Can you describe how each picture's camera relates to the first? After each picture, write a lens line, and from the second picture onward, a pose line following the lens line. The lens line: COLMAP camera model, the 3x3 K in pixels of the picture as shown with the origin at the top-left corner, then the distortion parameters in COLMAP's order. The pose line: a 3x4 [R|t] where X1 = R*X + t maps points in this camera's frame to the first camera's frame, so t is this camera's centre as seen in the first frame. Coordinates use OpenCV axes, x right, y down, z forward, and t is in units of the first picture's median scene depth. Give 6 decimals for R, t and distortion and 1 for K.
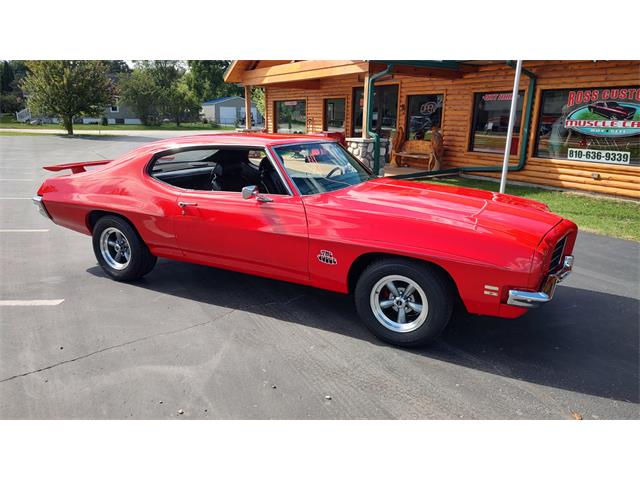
lens RADIAL K [[455.2, 0, 322.5], [0, 455.2, 239.2], [0, 0, 1]] dist [0.005895, -0.006786]
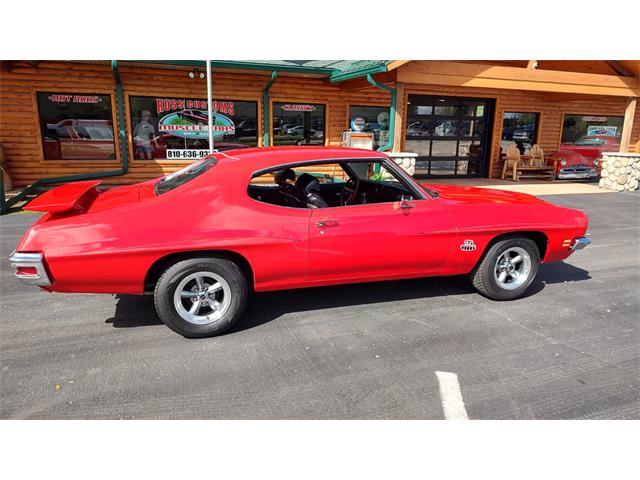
lens RADIAL K [[459.8, 0, 320.3], [0, 459.8, 237.7], [0, 0, 1]] dist [0.009684, -0.006733]
pose [[0.214107, -0.234065, 0.948352, -0.518056], [0.235875, 0.954524, 0.182336, -0.108572], [-0.947904, 0.184653, 0.259580, 0.379068]]
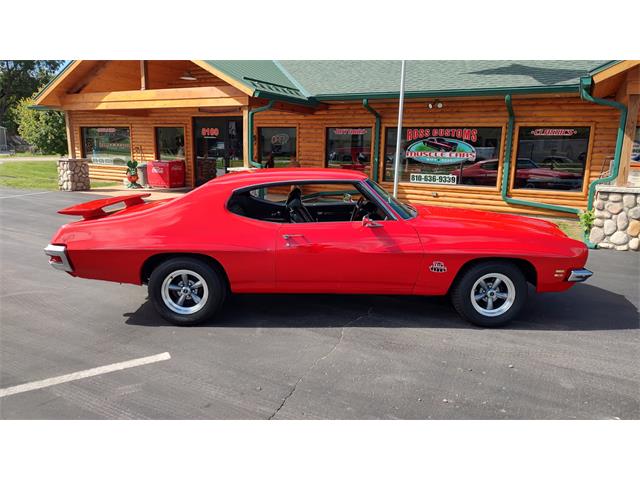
lens RADIAL K [[455.2, 0, 322.5], [0, 455.2, 239.2], [0, 0, 1]] dist [0.005895, -0.006786]
pose [[0.879120, -0.088972, 0.468223, -0.281252], [0.114805, 0.993025, -0.026858, -0.013021], [-0.462567, 0.077366, 0.883202, 0.013384]]
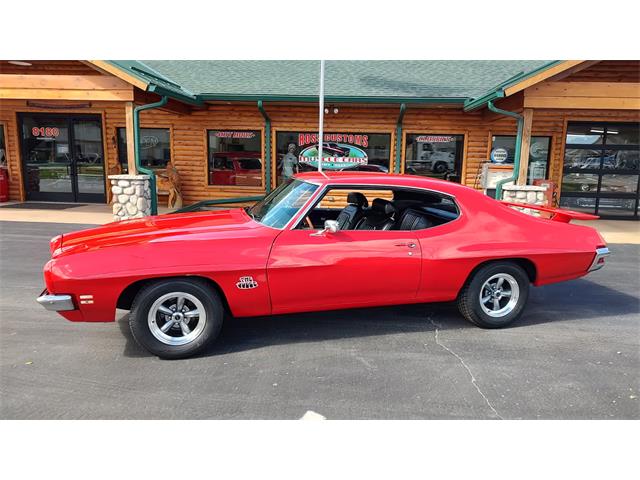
lens RADIAL K [[457.0, 0, 325.0], [0, 457.0, 238.8], [0, 0, 1]] dist [0.010430, -0.006983]
pose [[0.604327, -0.137535, 0.784775, -0.428881], [0.192659, 0.980983, 0.023562, -0.056611], [-0.773092, 0.136955, 0.619332, 0.204918]]
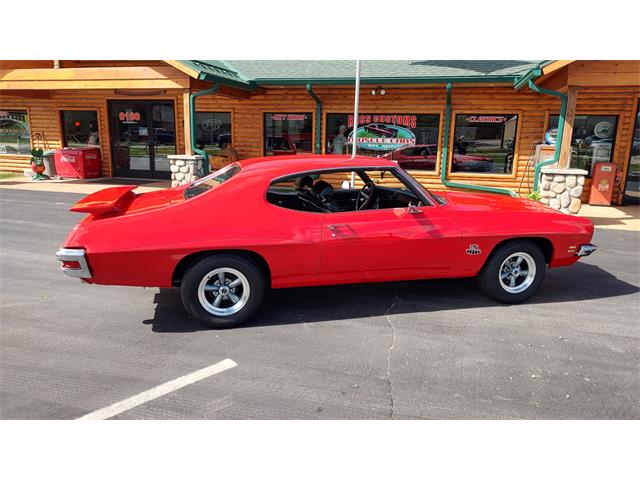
lens RADIAL K [[455.2, 0, 322.5], [0, 455.2, 239.2], [0, 0, 1]] dist [0.005895, -0.006786]
pose [[0.752039, -0.143632, 0.643278, -0.378195], [0.161127, 0.986419, 0.031880, -0.033063], [-0.639121, 0.079674, 0.764969, 0.094836]]
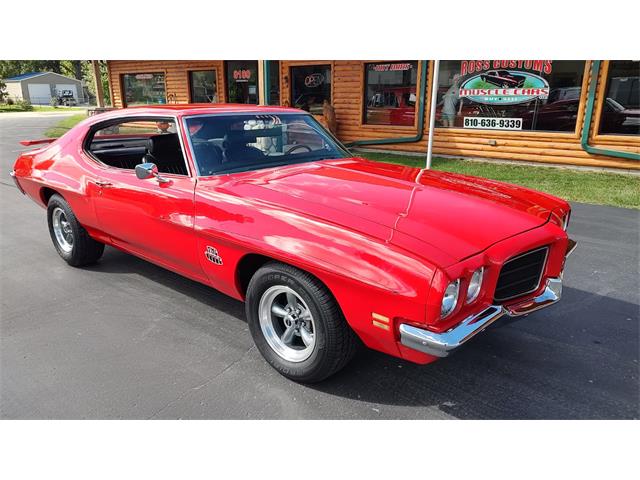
lens RADIAL K [[469.9, 0, 311.9], [0, 469.9, 236.5], [0, 0, 1]] dist [0.009515, -0.002644]
pose [[0.949576, -0.105566, 0.295232, -0.127821], [0.096010, 0.994283, 0.046722, -0.014267], [-0.298476, -0.016021, 0.954283, 0.085392]]
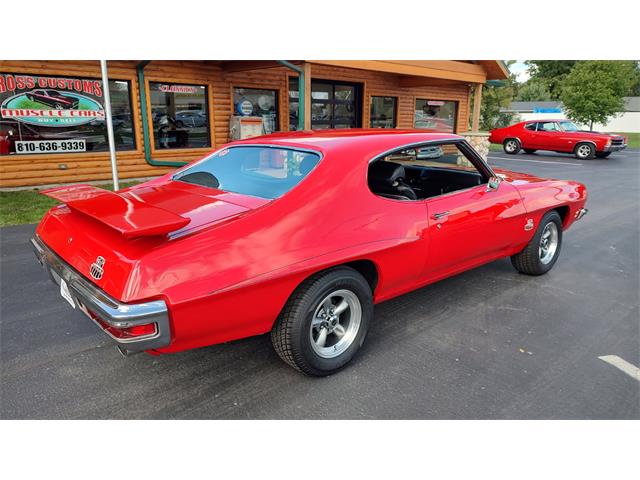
lens RADIAL K [[460.5, 0, 320.7], [0, 460.5, 246.5], [0, 0, 1]] dist [0.000936, -0.005206]
pose [[-0.183115, -0.279081, 0.942647, -0.460039], [0.241115, 0.916823, 0.318274, -0.154120], [-0.953065, 0.285567, -0.100594, 0.586167]]
